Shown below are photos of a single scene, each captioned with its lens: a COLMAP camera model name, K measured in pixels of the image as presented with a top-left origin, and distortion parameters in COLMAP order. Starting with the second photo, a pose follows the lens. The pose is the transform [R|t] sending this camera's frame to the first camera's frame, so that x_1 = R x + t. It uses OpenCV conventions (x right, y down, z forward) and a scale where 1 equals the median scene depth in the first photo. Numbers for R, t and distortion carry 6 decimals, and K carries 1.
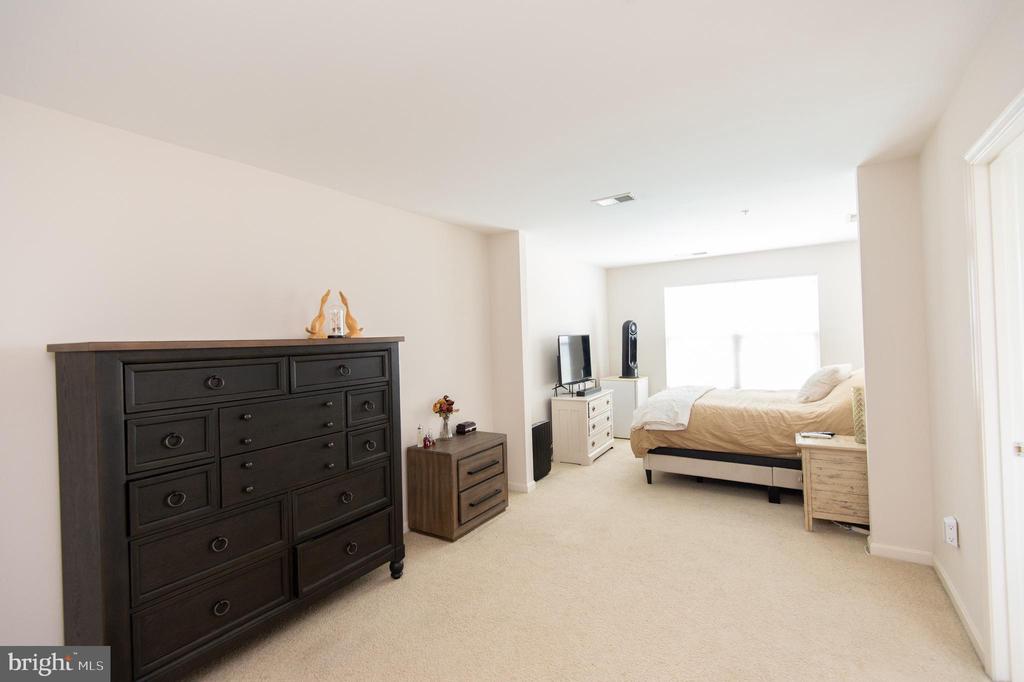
lens RADIAL K [[468.3, 0, 508.8], [0, 468.3, 334.6], [0, 0, 1]] dist [0.023586, -0.014649]
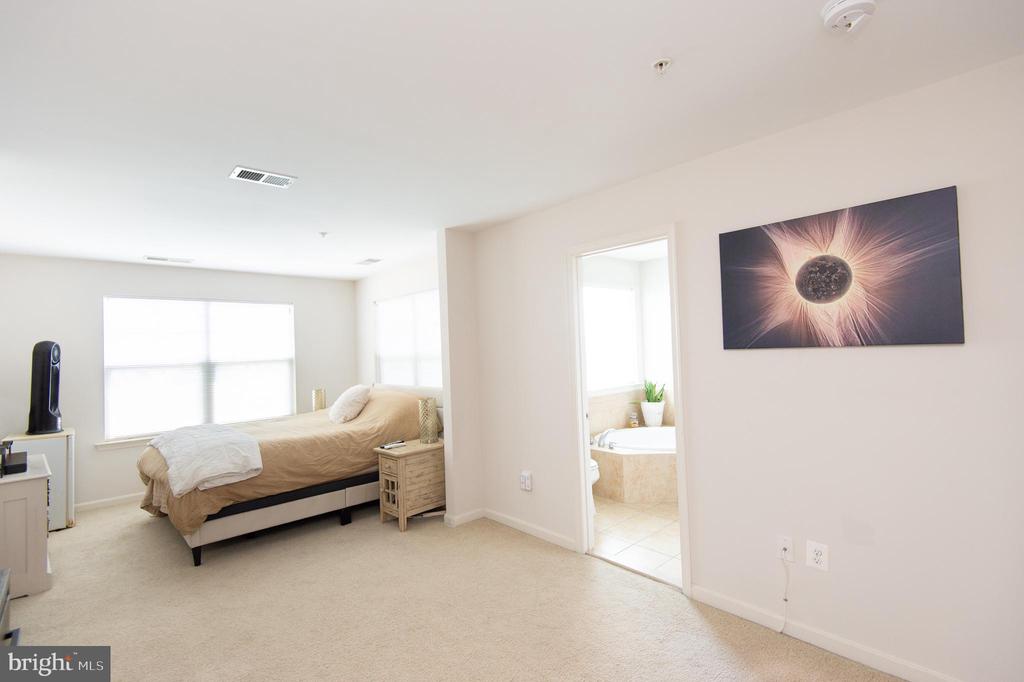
lens RADIAL K [[468.3, 0, 522.0], [0, 468.3, 333.8], [0, 0, 1]] dist [0.023586, -0.014649]
pose [[0.231872, 0.053688, 0.971263, -0.364709], [0.017026, 0.998099, -0.059236, 0.014422], [-0.972597, 0.030272, 0.230518, 0.394270]]
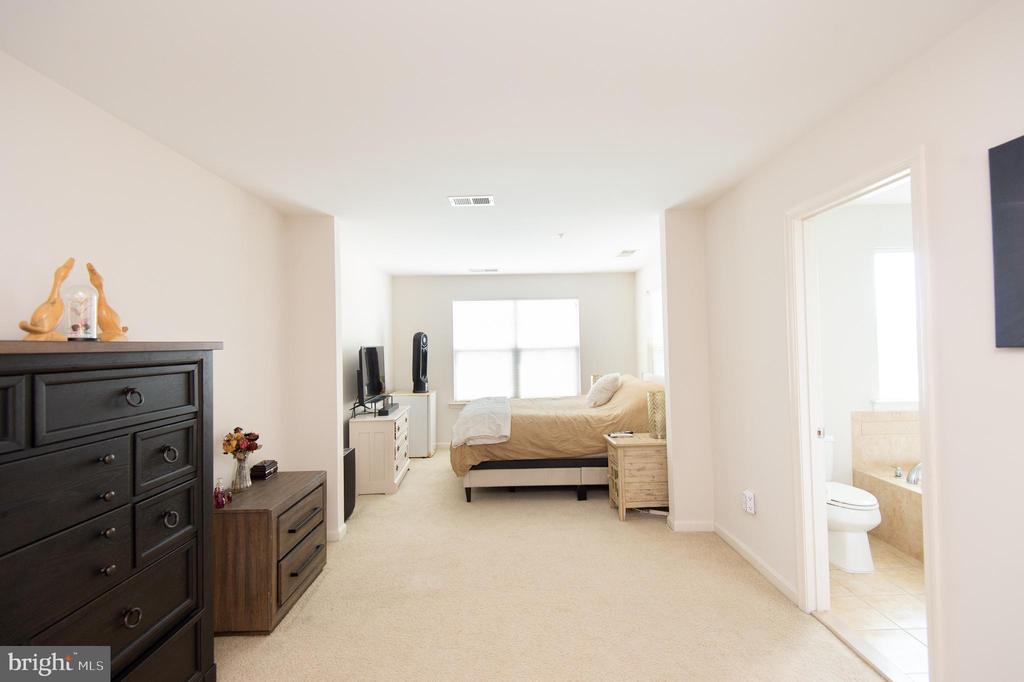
lens RADIAL K [[468.3, 0, 515.4], [0, 468.3, 332.9], [0, 0, 1]] dist [0.023586, -0.014649]
pose [[0.830396, 0.030418, 0.556343, -0.193714], [-0.011143, 0.999216, -0.038000, 0.009430], [-0.557062, 0.025356, 0.830083, 0.169573]]
